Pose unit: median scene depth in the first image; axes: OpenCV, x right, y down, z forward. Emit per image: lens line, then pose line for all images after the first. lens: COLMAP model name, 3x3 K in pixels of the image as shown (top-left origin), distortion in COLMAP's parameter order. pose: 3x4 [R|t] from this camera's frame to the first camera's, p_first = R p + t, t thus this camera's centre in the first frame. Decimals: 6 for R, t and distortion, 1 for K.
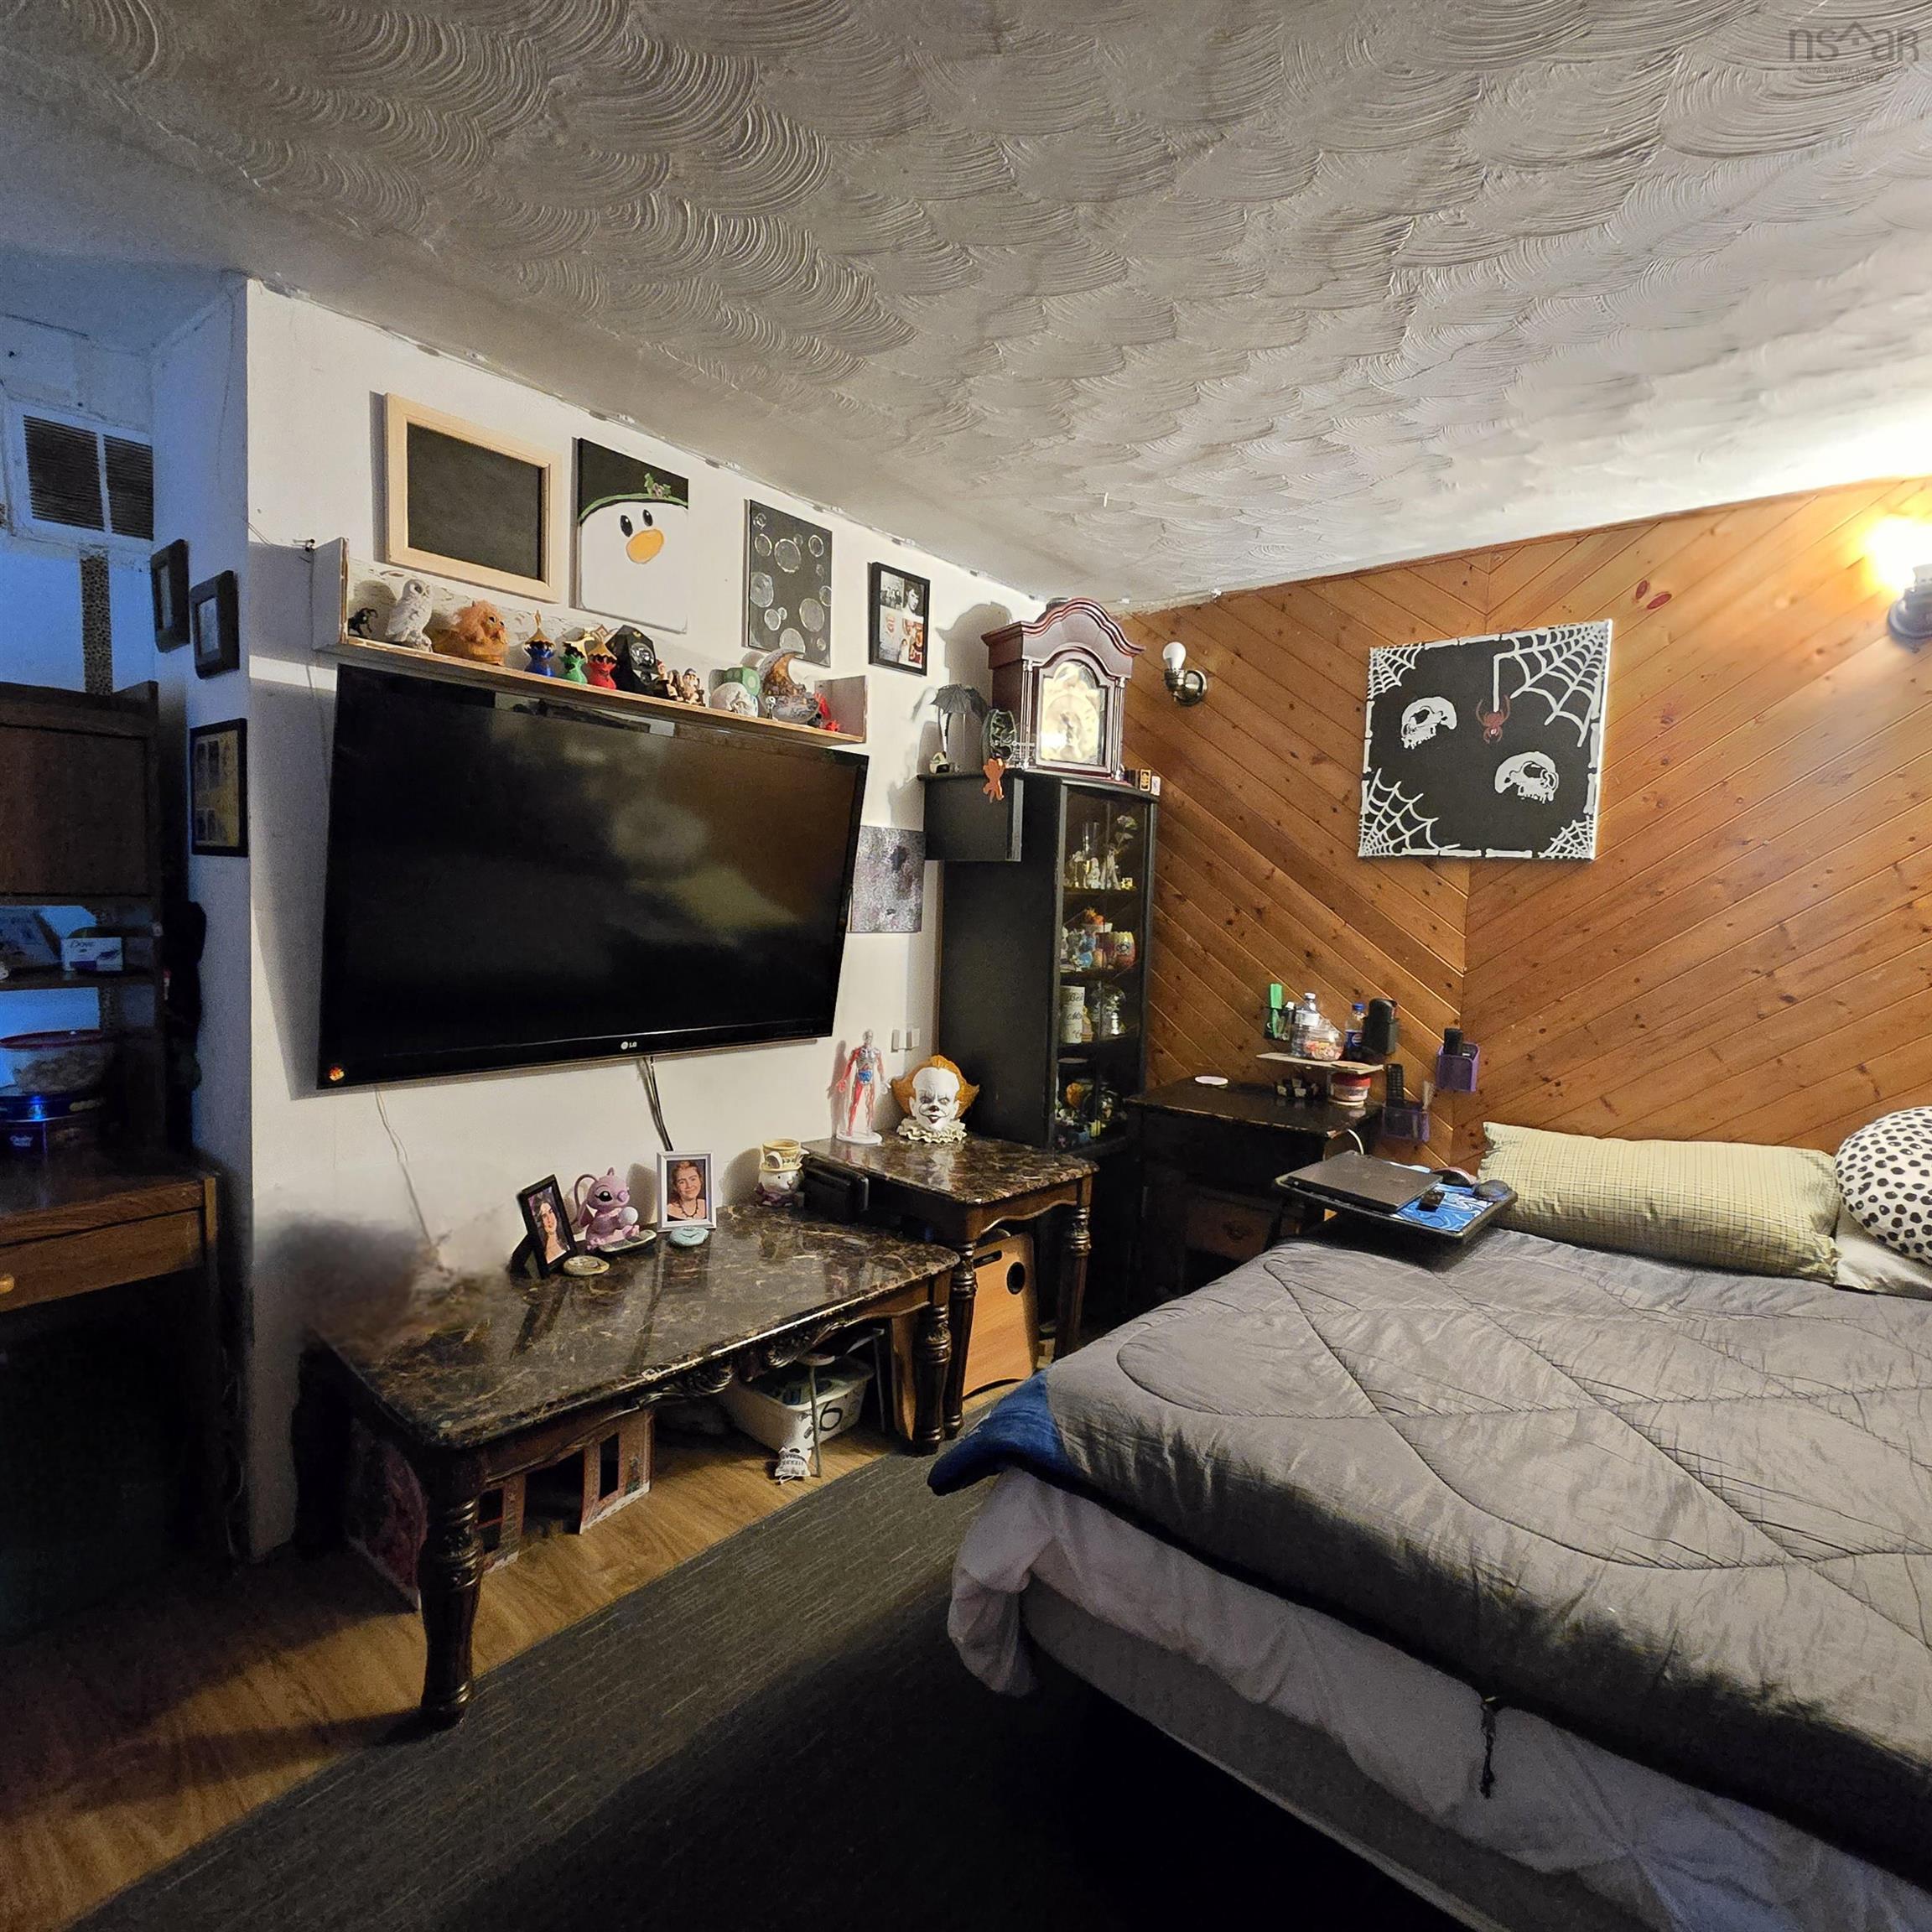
lens RADIAL K [[1053.8, 0, 949.9], [0, 1053.8, 962.9], [0, 0, 1]] dist [-0.004220, -0.000338]
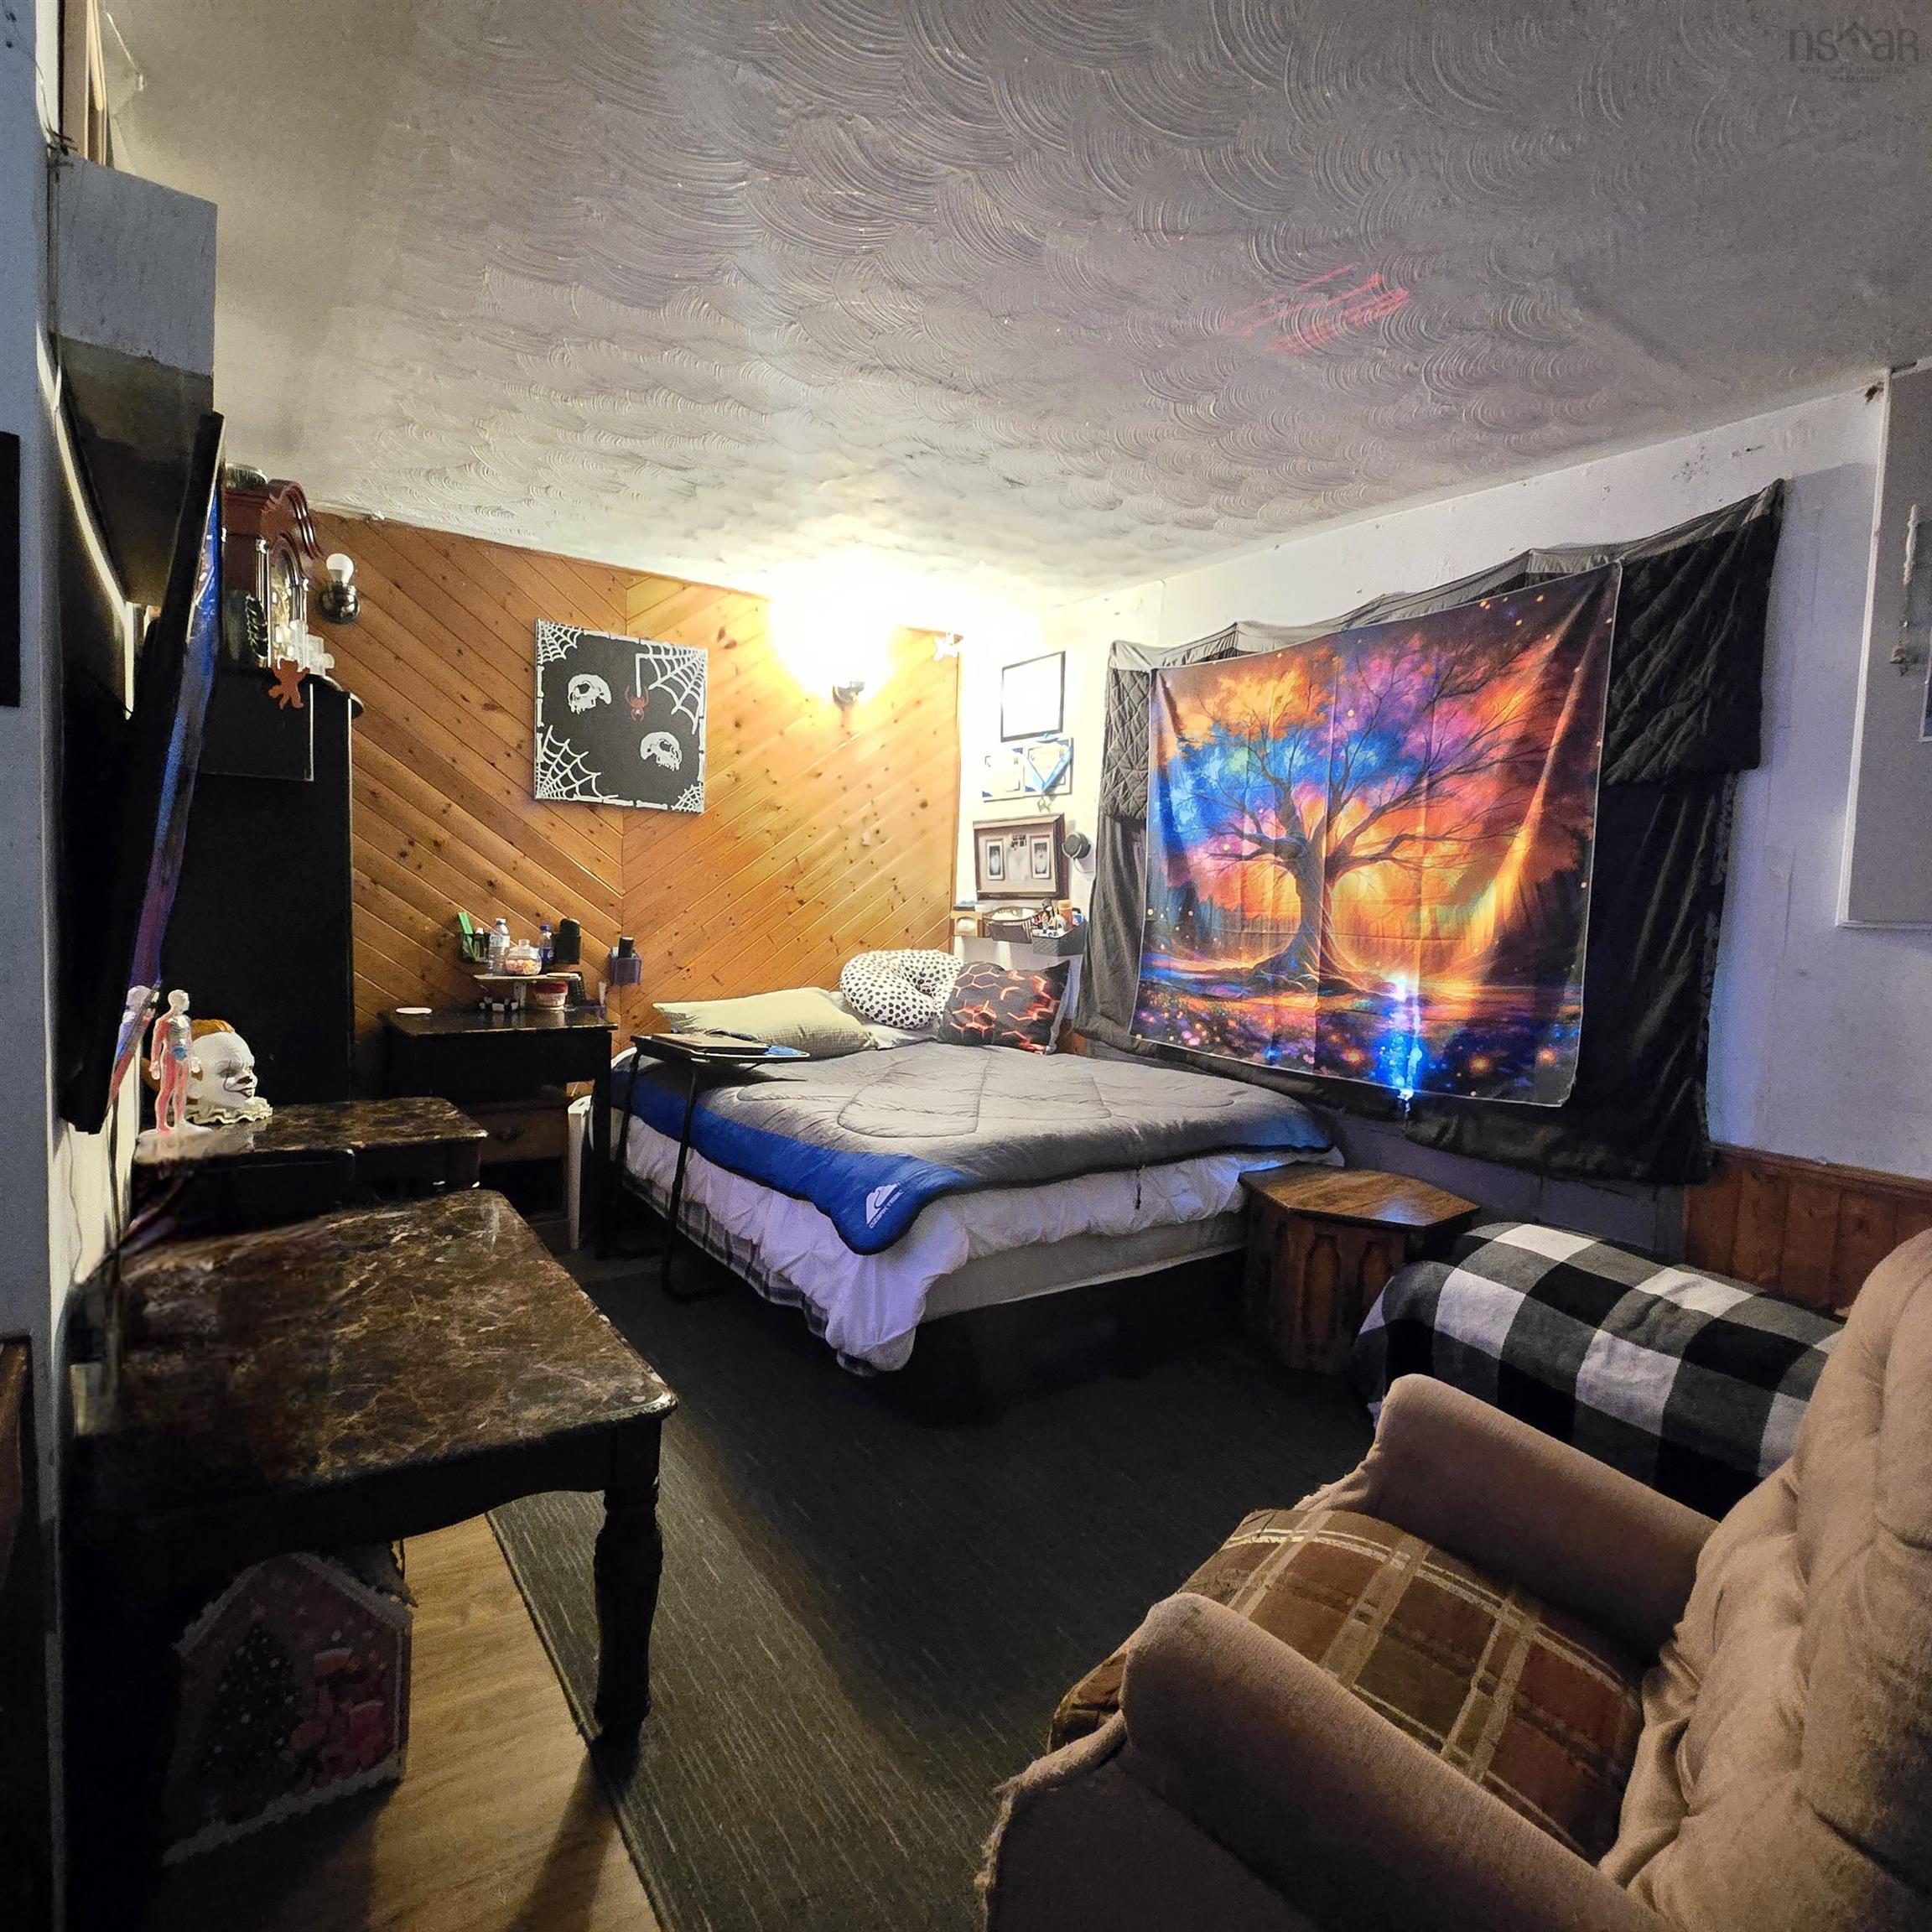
lens RADIAL K [[1053.8, 0, 949.9], [0, 1053.8, 962.9], [0, 0, 1]] dist [-0.004220, -0.000338]
pose [[0.254974, -0.089706, 0.962778, -0.668056], [0.030097, 0.995941, 0.084825, -0.004739], [-0.966479, 0.007348, 0.256639, 0.270009]]
